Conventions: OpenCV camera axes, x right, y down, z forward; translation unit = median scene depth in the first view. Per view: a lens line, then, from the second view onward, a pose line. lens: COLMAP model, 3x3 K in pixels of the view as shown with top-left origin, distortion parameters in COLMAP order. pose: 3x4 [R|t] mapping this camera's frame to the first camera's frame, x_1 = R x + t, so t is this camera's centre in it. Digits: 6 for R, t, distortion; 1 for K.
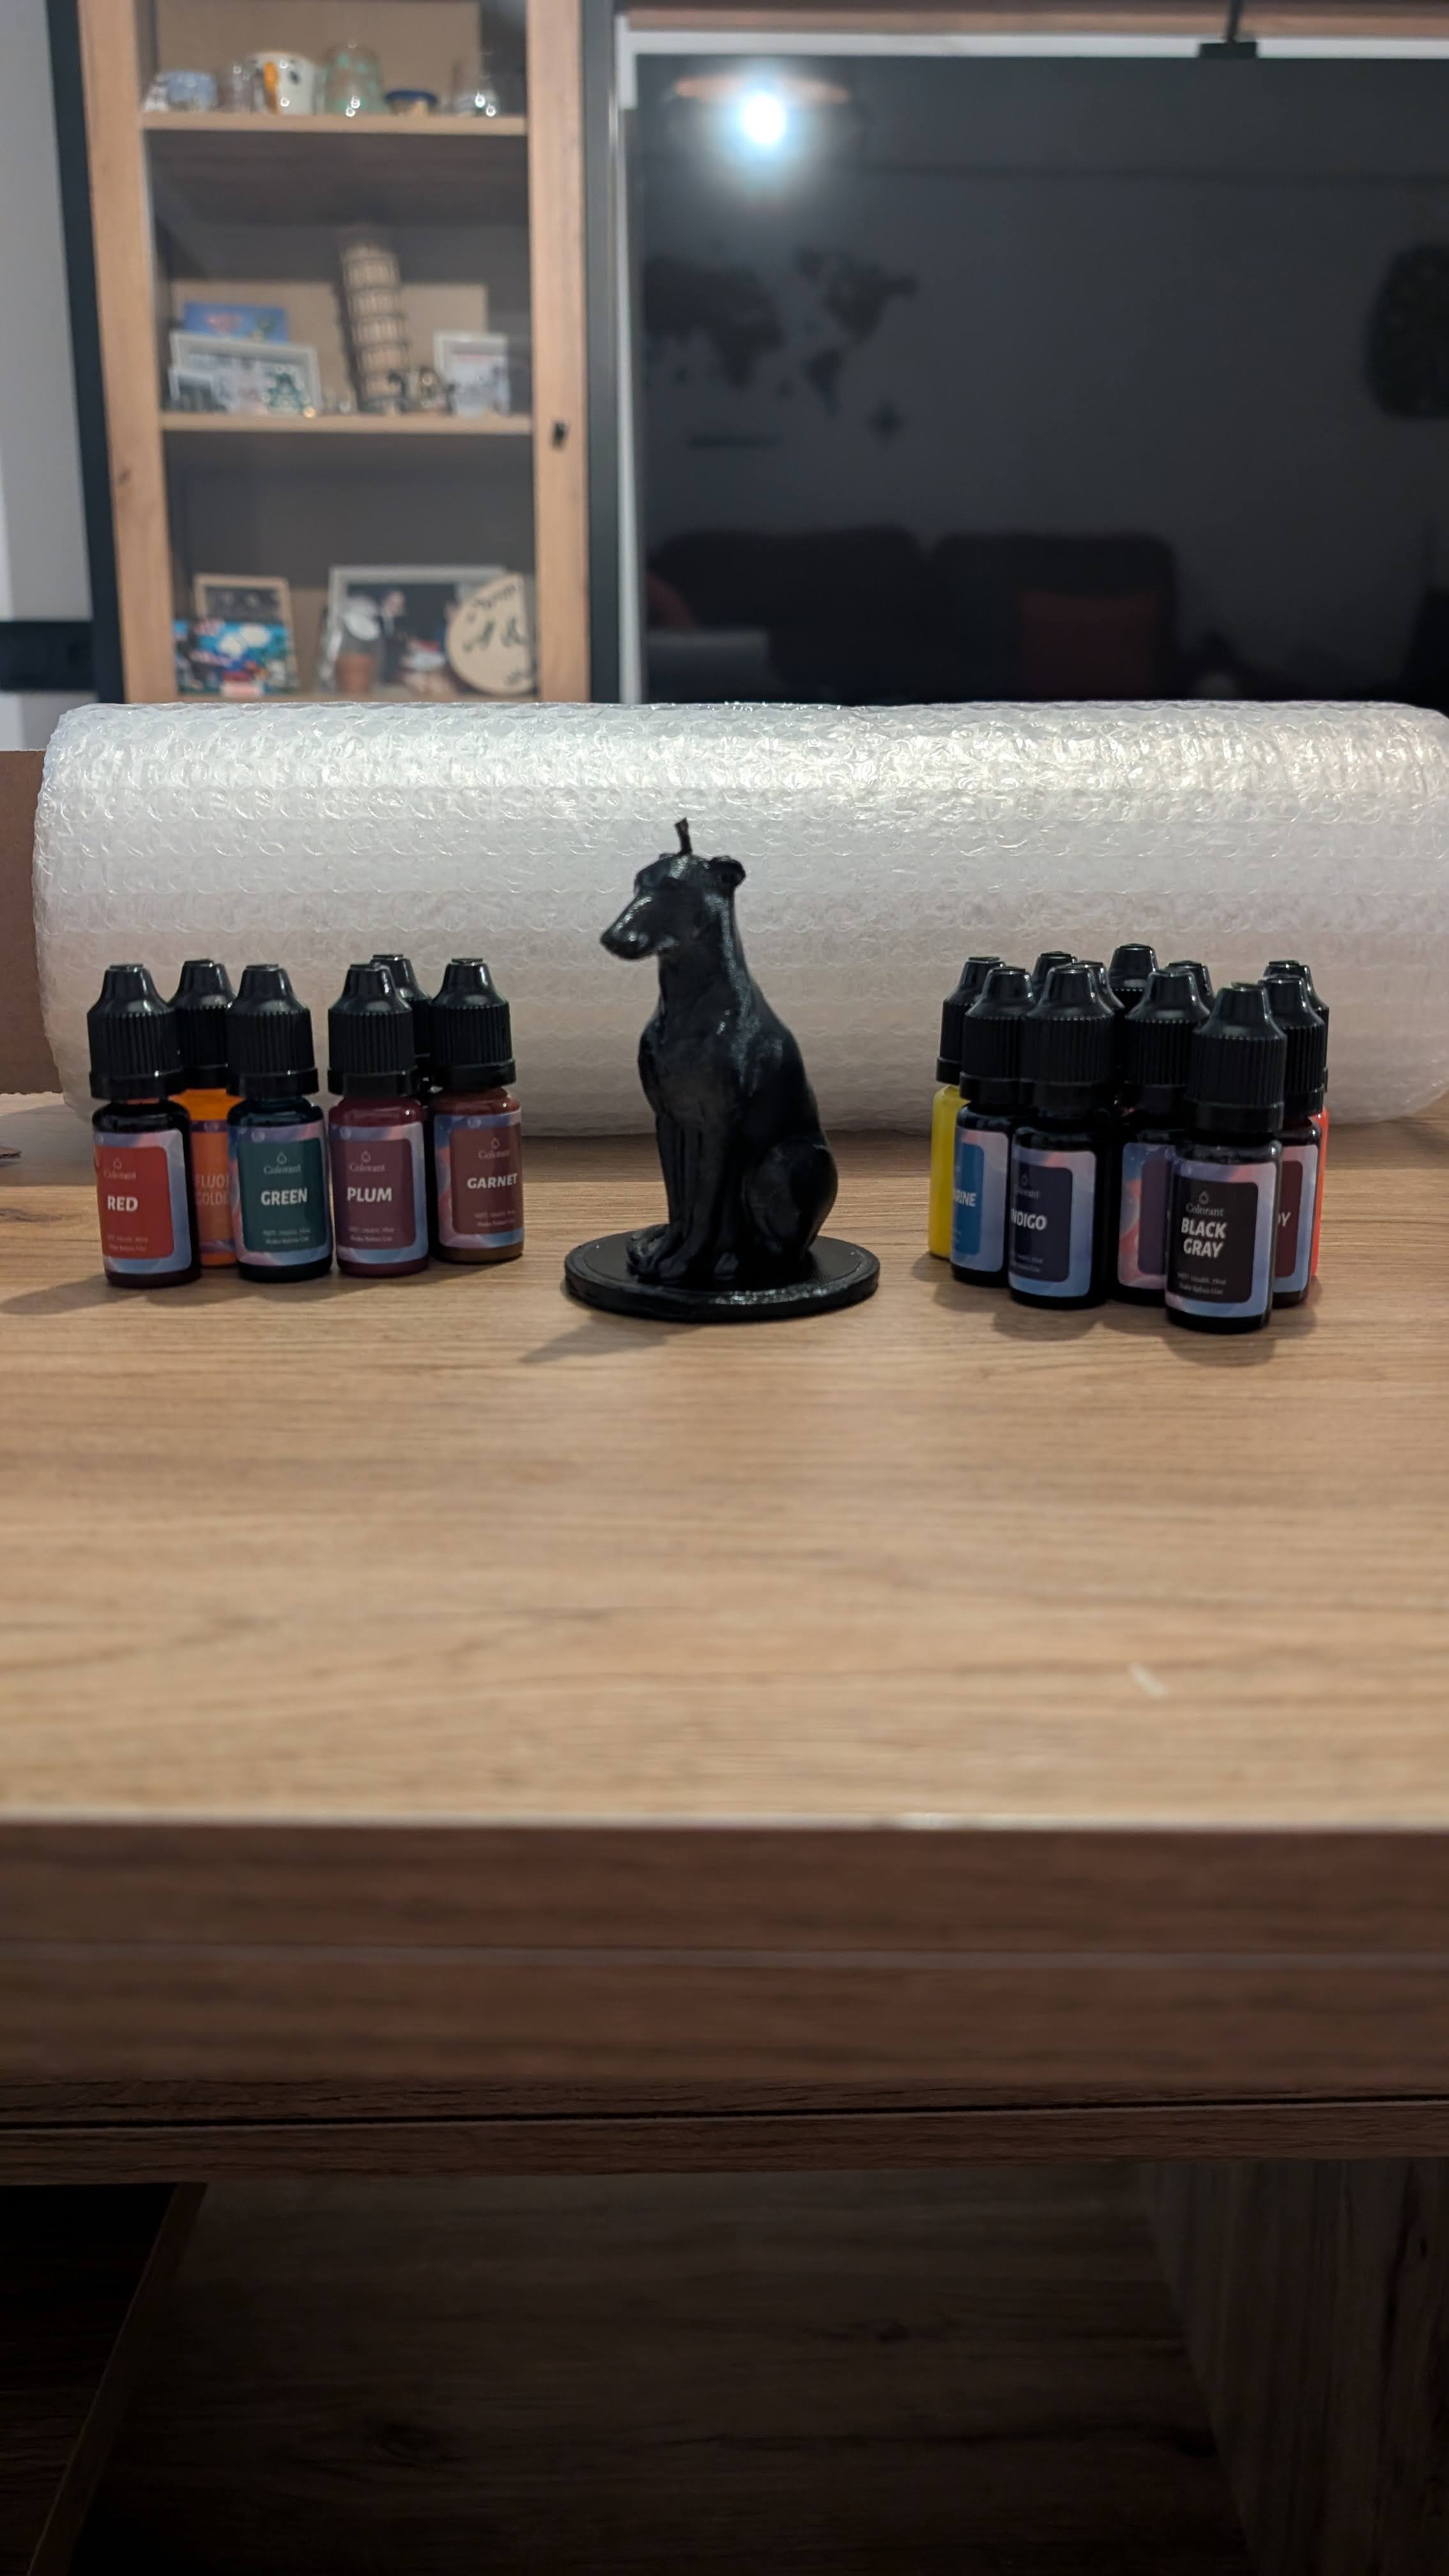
lens RADIAL K [[1926.2, 0, 724.5], [0, 1926.2, 1288.0], [0, 0, 1]] dist [0.097898, -0.370328]
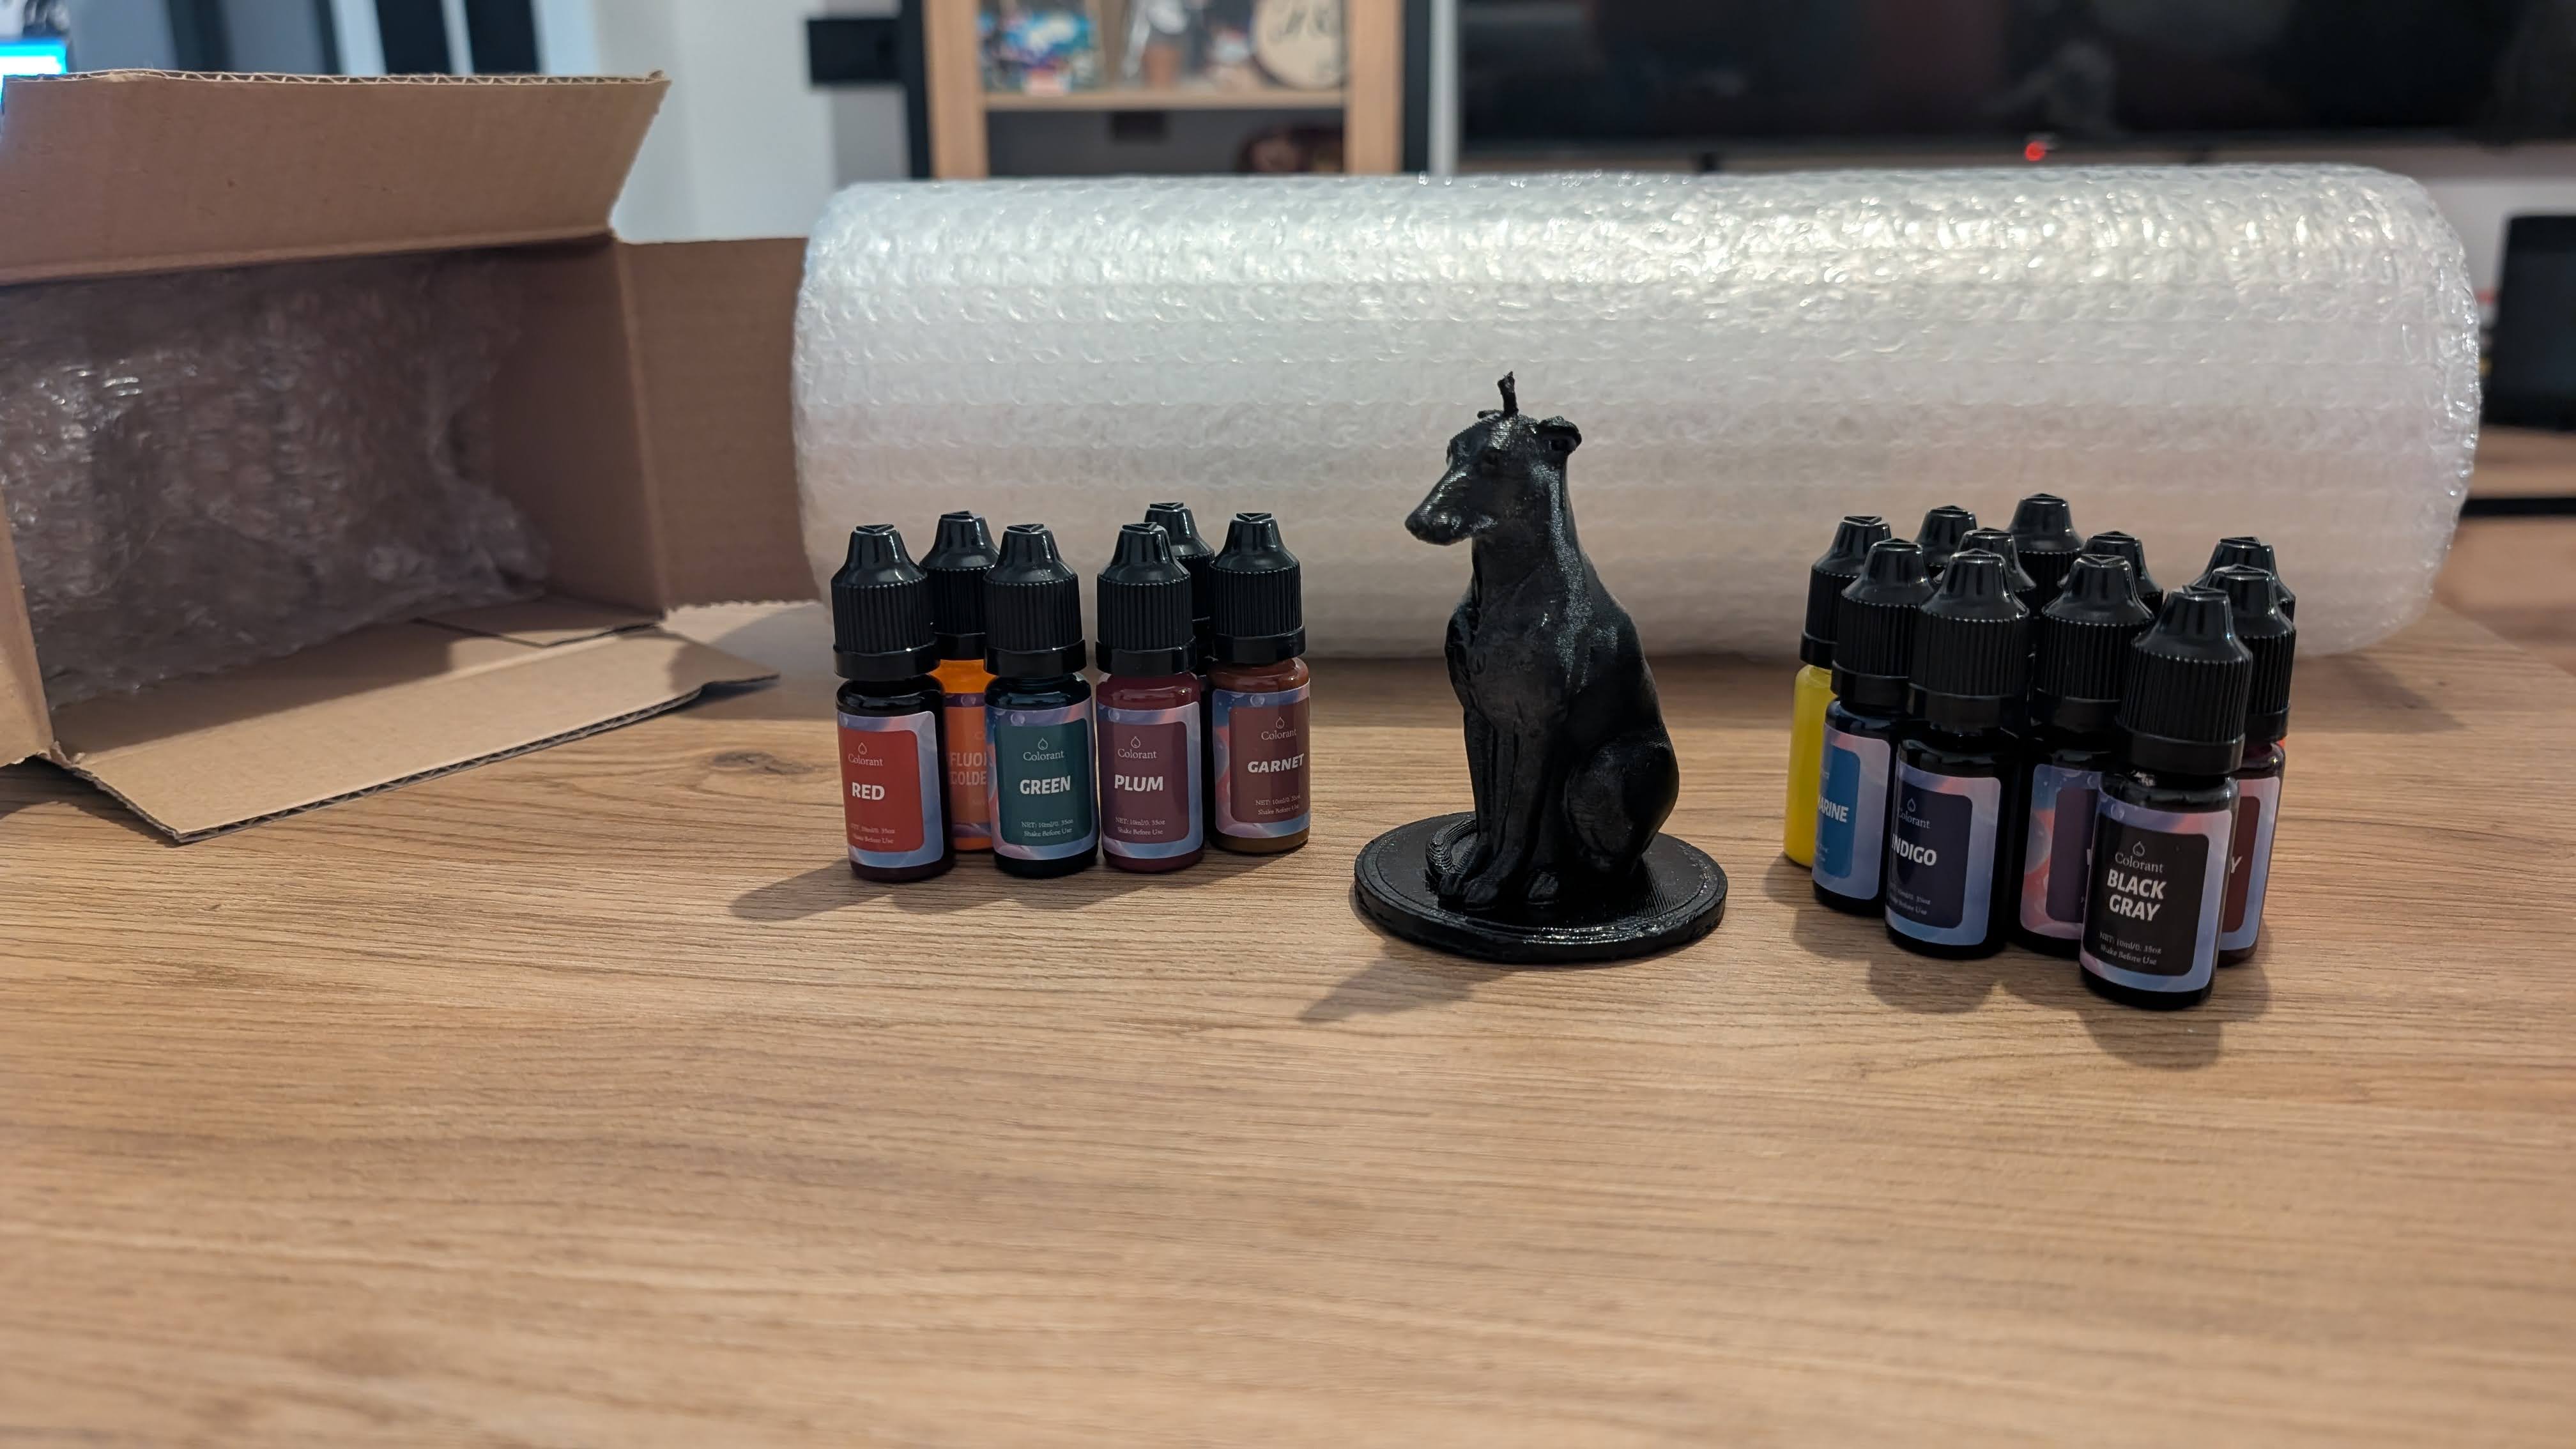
lens RADIAL K [[1922.1, 0, 1288.0], [0, 1922.1, 724.5], [0, 0, 1]] dist [-0.006098, -0.001502]
pose [[0.992489, 0.025258, -0.119697, -0.011668], [-0.020094, 0.998823, 0.044154, -0.114970], [0.120671, -0.041417, 0.991828, 0.140023]]
